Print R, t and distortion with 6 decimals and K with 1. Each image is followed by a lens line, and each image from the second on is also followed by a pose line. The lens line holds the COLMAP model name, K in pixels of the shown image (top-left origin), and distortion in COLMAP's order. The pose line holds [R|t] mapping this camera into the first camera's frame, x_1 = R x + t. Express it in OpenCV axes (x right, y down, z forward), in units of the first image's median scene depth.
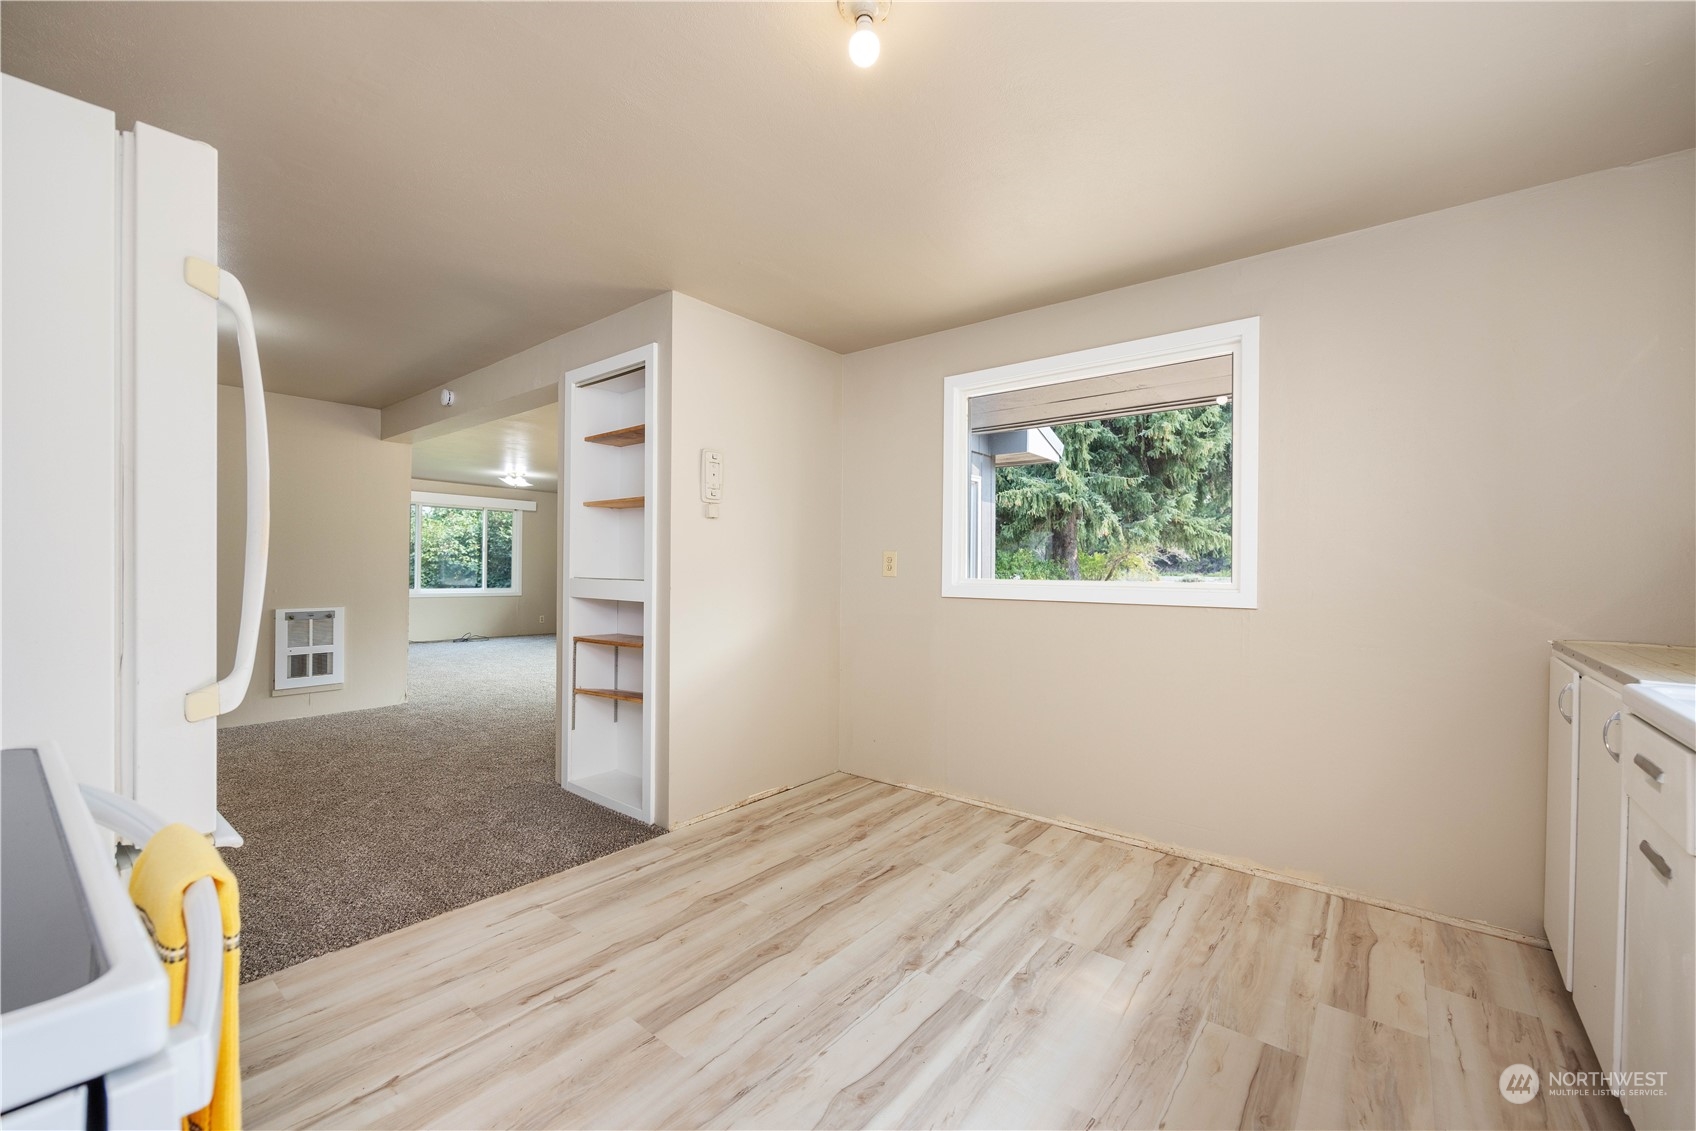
lens RADIAL K [[687.4, 0, 853.4], [0, 687.4, 563.4], [0, 0, 1]] dist [0.001407, -0.000083]
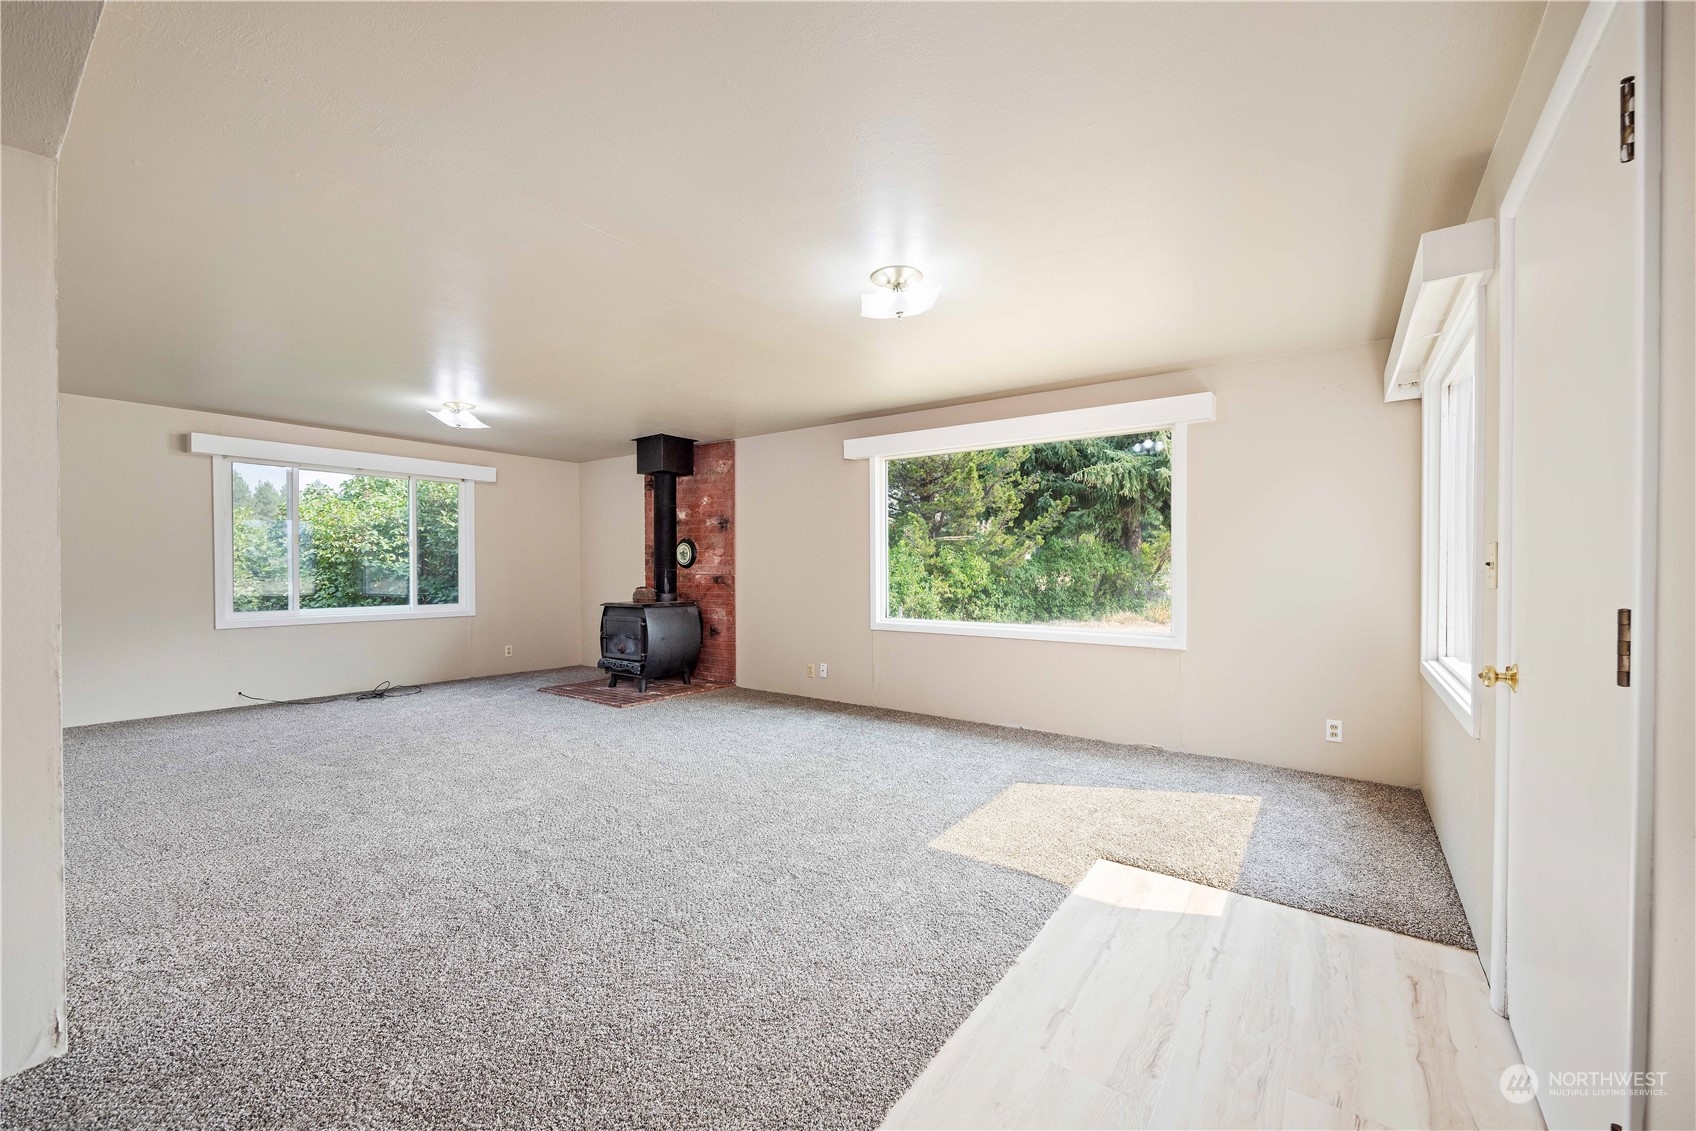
lens RADIAL K [[687.4, 0, 846.9], [0, 687.4, 575.0], [0, 0, 1]] dist [0.001407, -0.000083]
pose [[0.999065, -0.009979, 0.042069, -0.147860], [0.008841, 0.999592, 0.027147, -0.004027], [-0.042322, -0.026750, 0.998746, 0.313313]]
